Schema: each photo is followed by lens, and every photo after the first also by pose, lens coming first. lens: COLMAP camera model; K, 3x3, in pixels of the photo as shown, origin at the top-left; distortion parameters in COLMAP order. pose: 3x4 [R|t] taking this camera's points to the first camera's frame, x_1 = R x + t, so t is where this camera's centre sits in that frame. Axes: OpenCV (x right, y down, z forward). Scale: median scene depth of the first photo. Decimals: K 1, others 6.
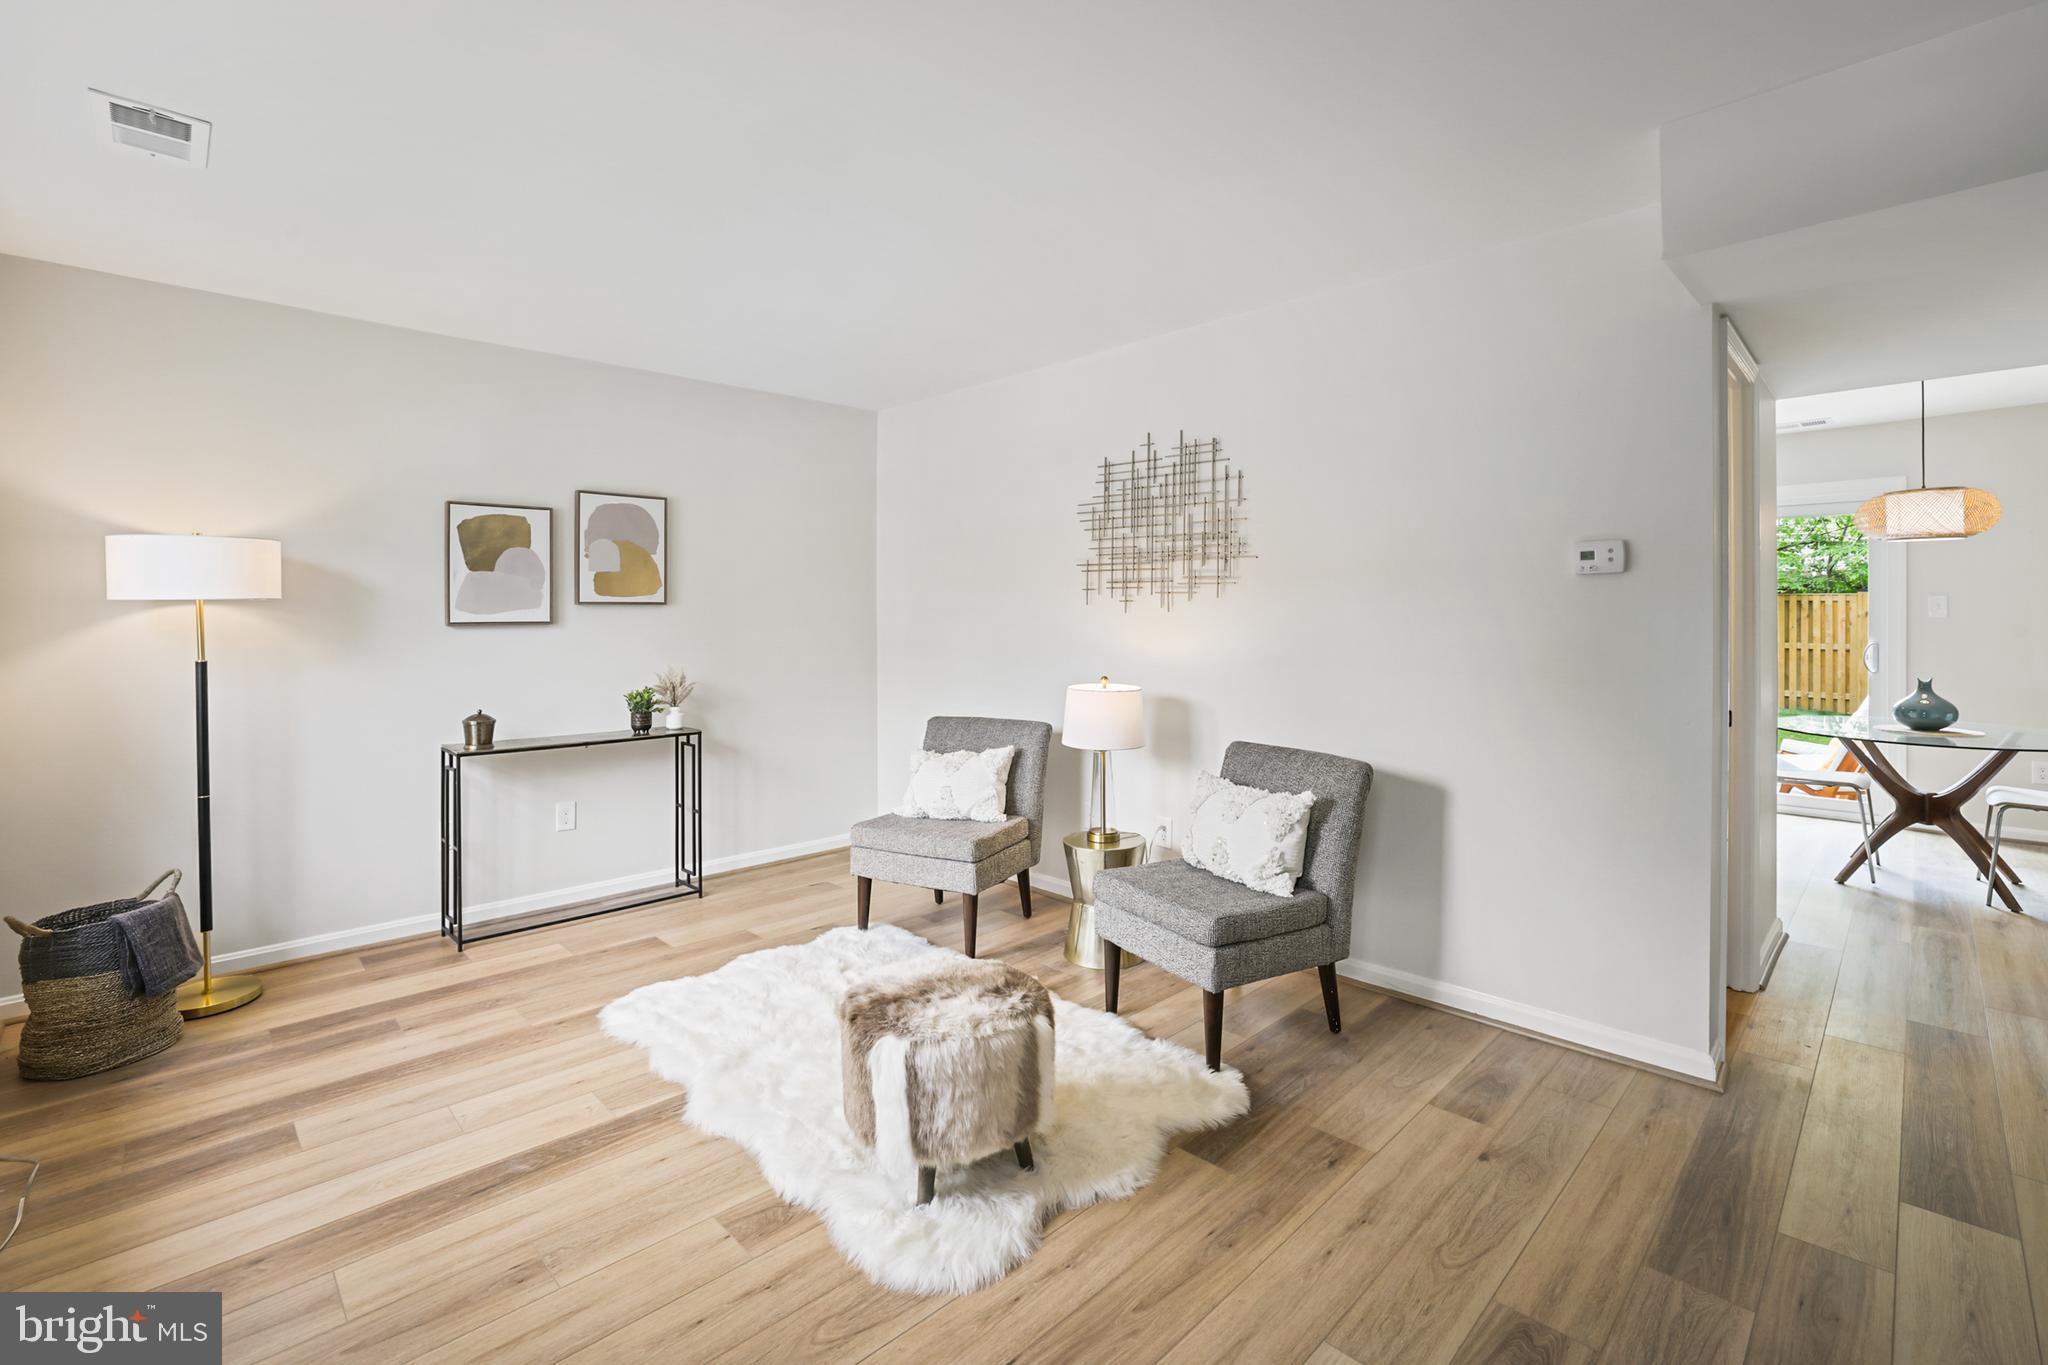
lens RADIAL K [[908.1, 0, 1026.2], [0, 908.1, 625.3], [0, 0, 1]] dist [-0.033206, 0.007953]
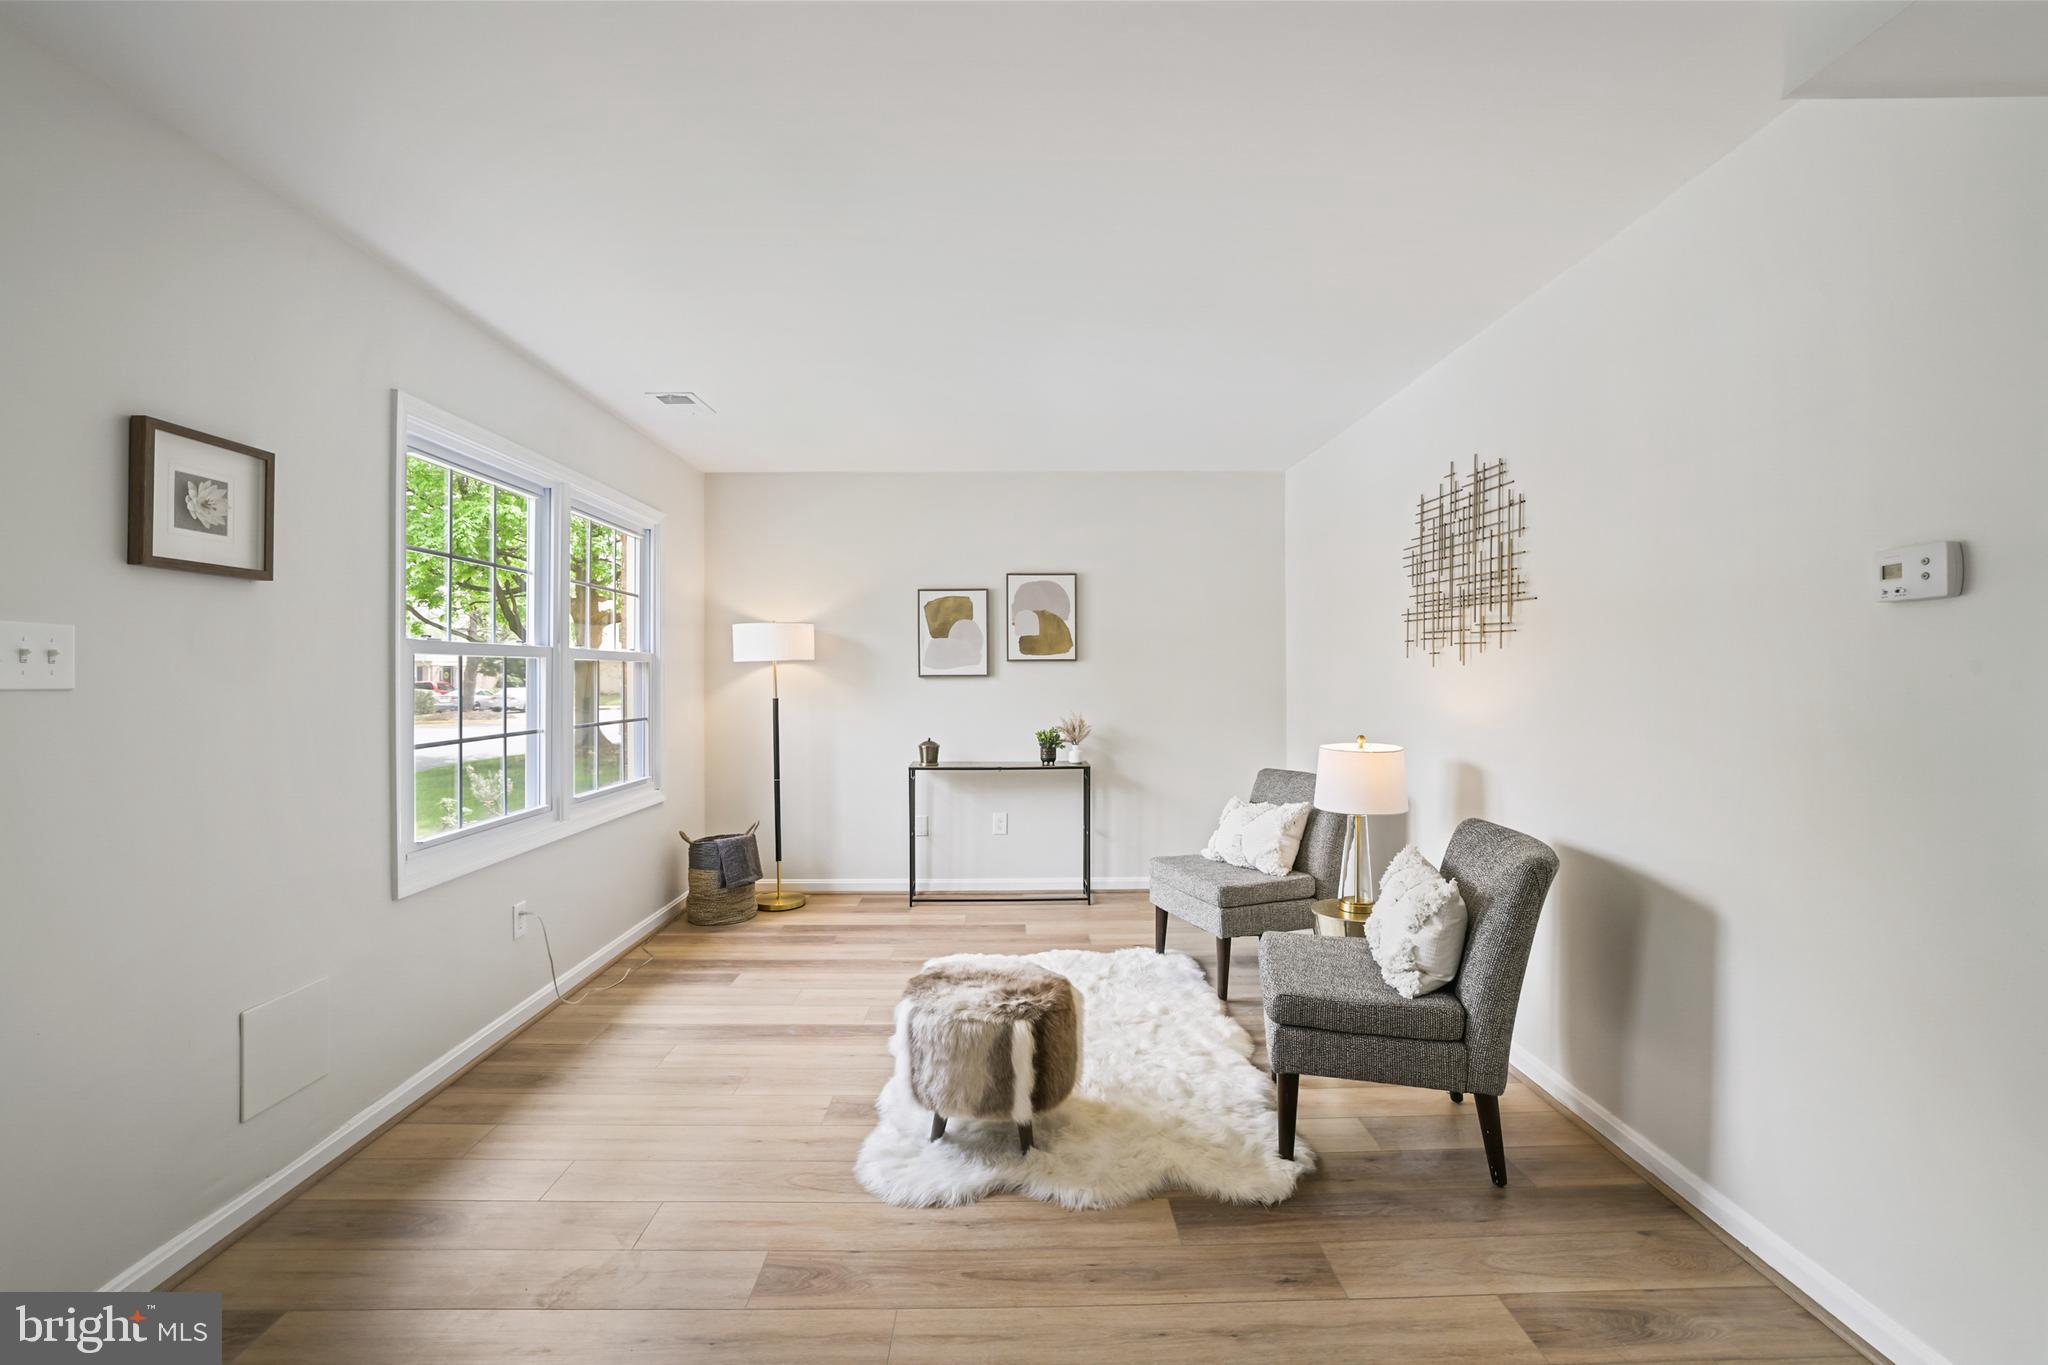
lens RADIAL K [[872.2, 0, 1022.6], [0, 872.2, 675.0], [0, 0, 1]] dist [-0.048641, 0.018139]
pose [[0.725470, 0.003210, -0.688246, 0.401674], [-0.005750, 0.999982, -0.001396, -0.001802], [0.688230, 0.004970, 0.725476, 0.106438]]
